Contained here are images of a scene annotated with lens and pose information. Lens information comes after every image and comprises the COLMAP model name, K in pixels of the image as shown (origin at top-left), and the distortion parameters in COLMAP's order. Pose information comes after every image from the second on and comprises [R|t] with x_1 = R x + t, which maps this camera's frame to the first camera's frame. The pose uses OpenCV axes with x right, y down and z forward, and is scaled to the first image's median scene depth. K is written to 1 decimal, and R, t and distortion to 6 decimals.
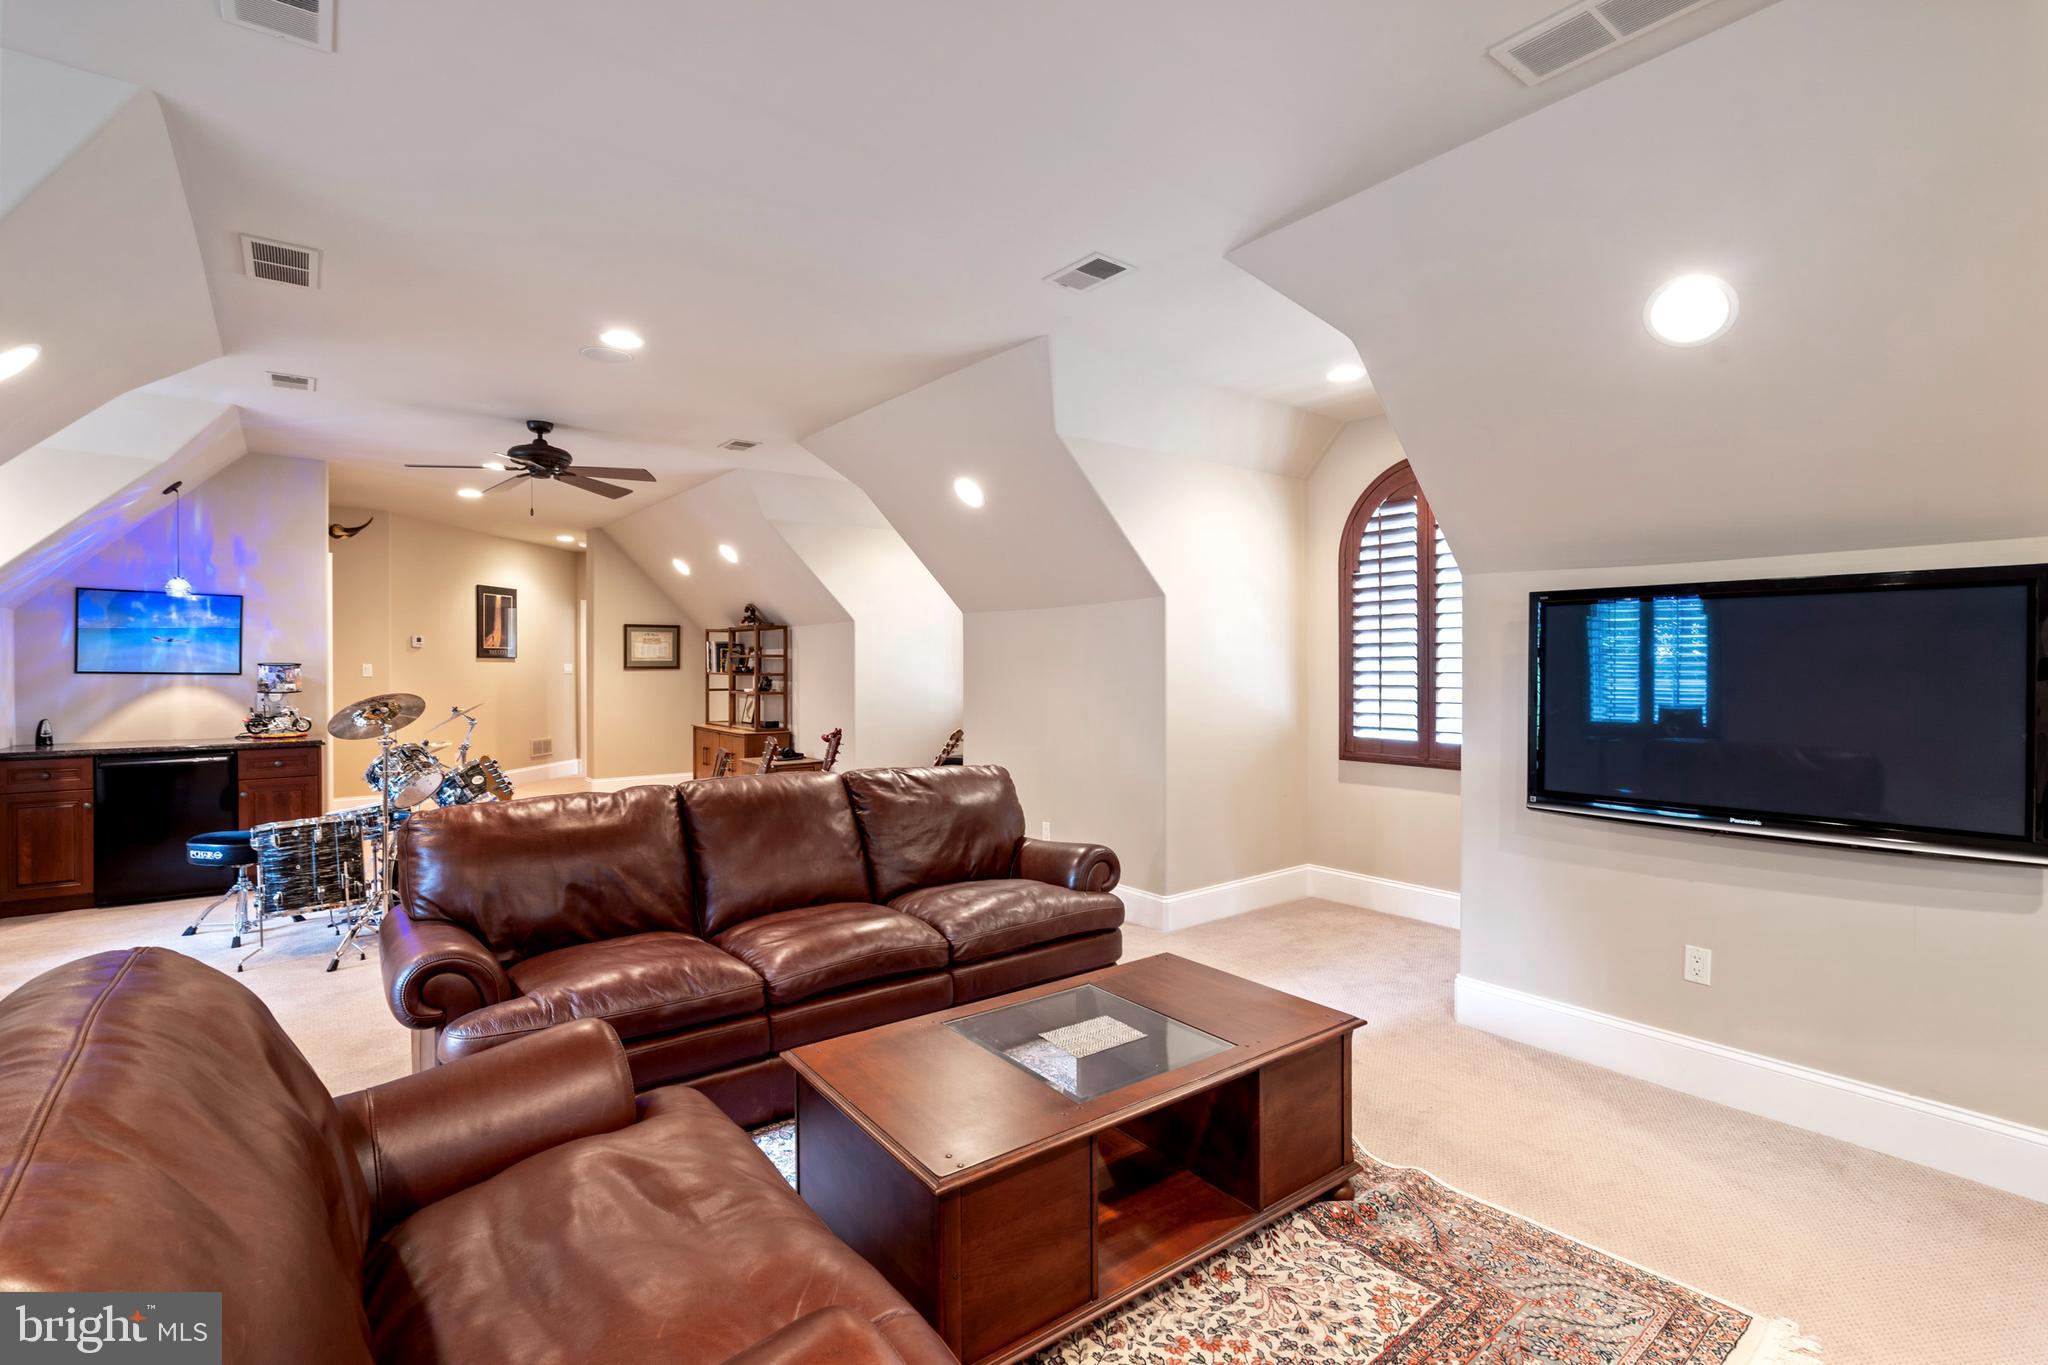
lens RADIAL K [[929.3, 0, 1020.0], [0, 929.3, 676.6], [0, 0, 1]] dist [-0.004728, 0.002421]
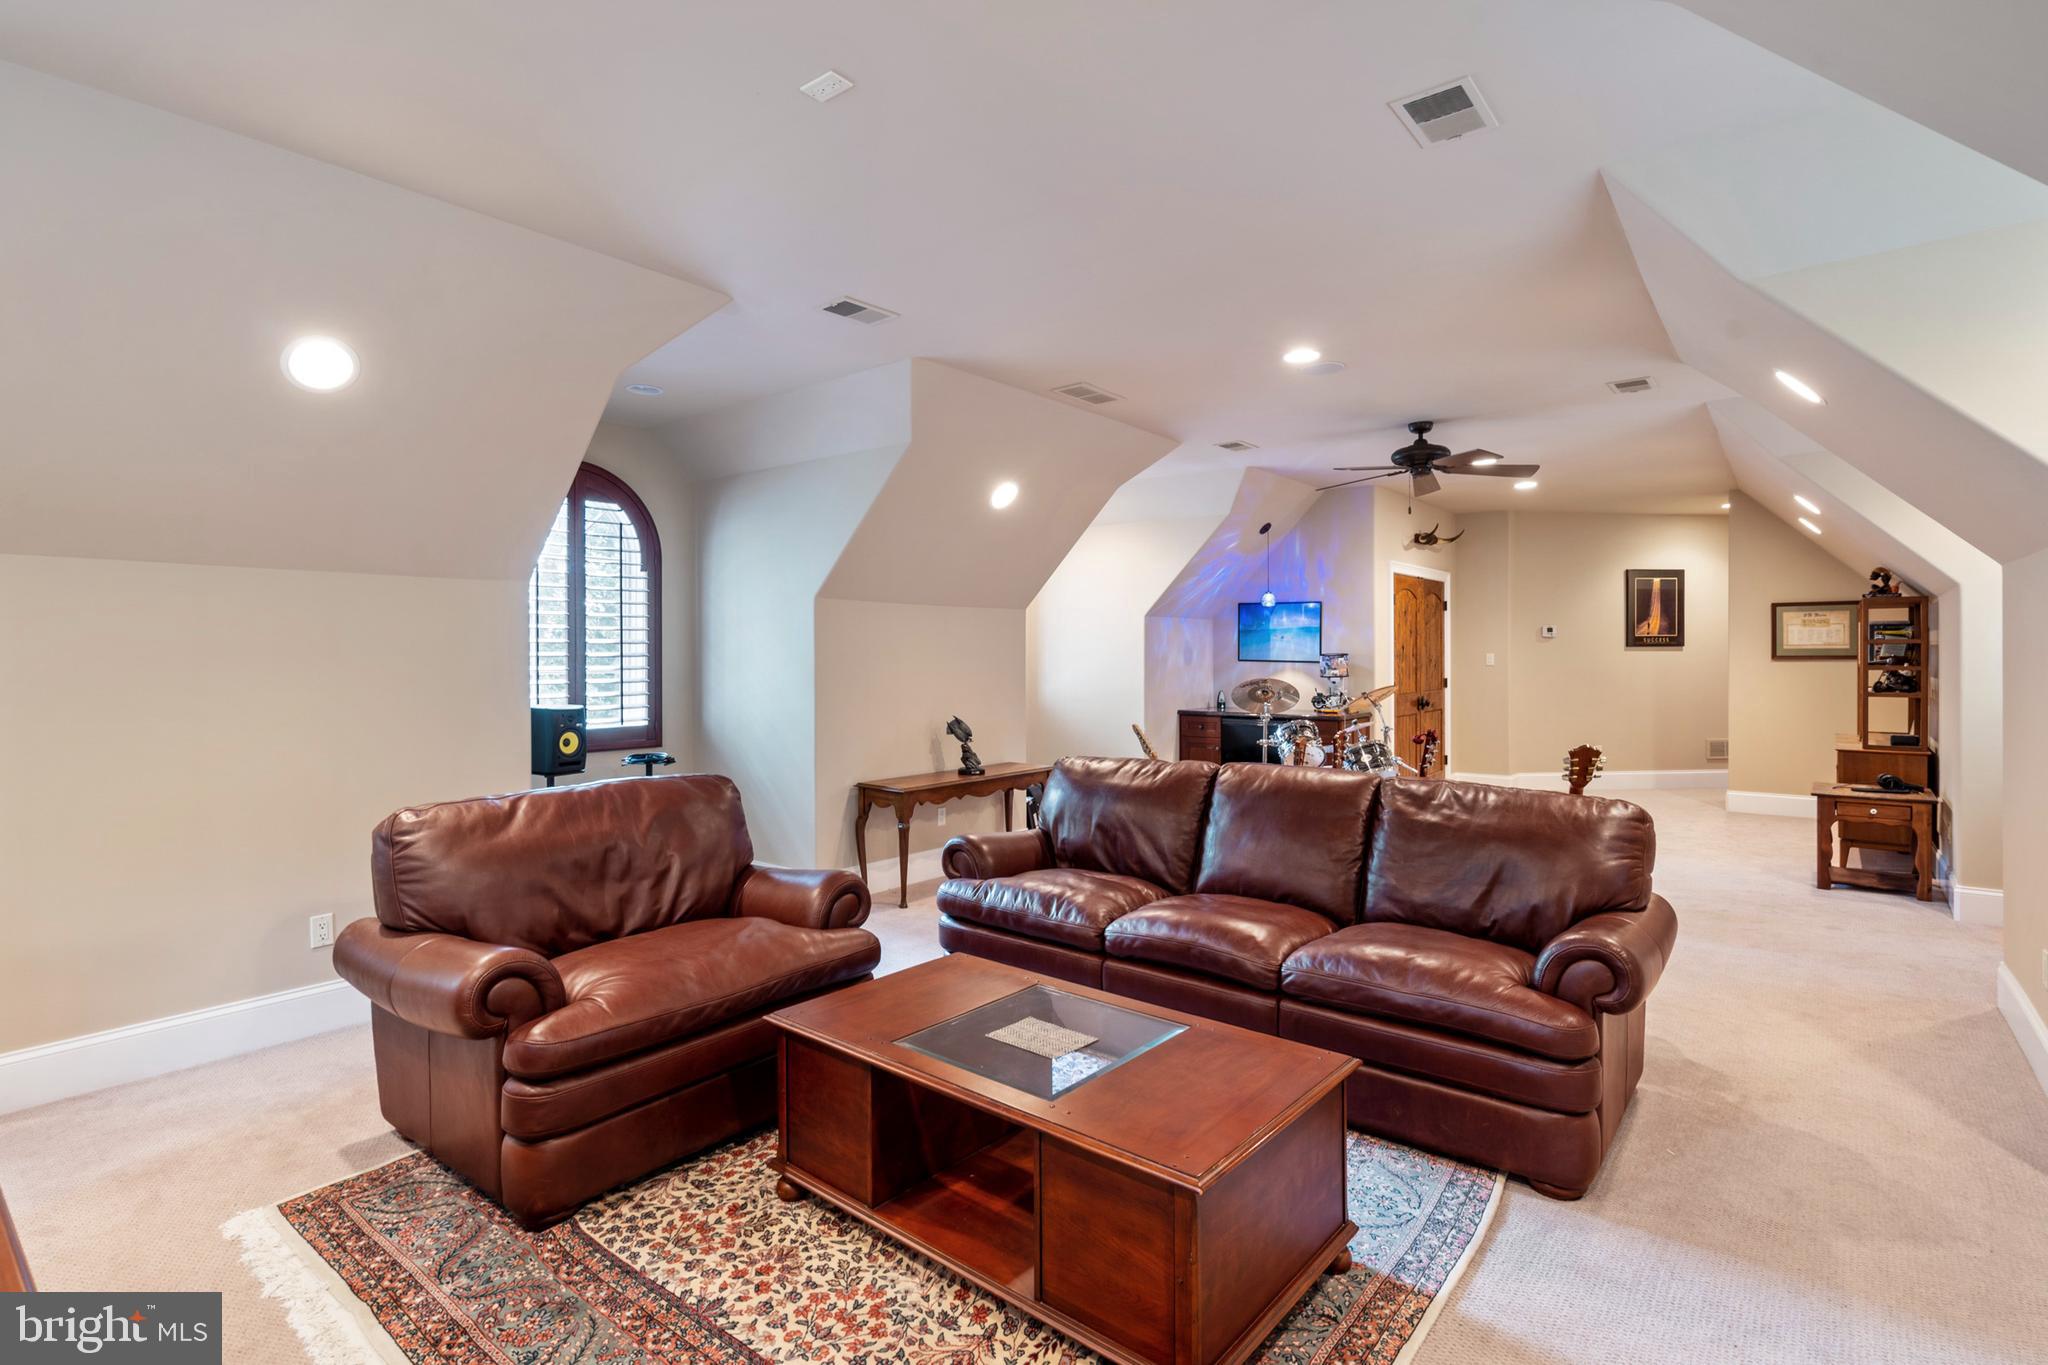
lens RADIAL K [[975.0, 0, 1020.9], [0, 975.0, 671.1], [0, 0, 1]] dist [0.004756, 0.000543]
pose [[0.233506, 0.016935, -0.972208, 0.781745], [-0.010406, 0.999835, 0.014917, -0.012066], [0.972300, 0.006634, 0.233644, 0.537102]]
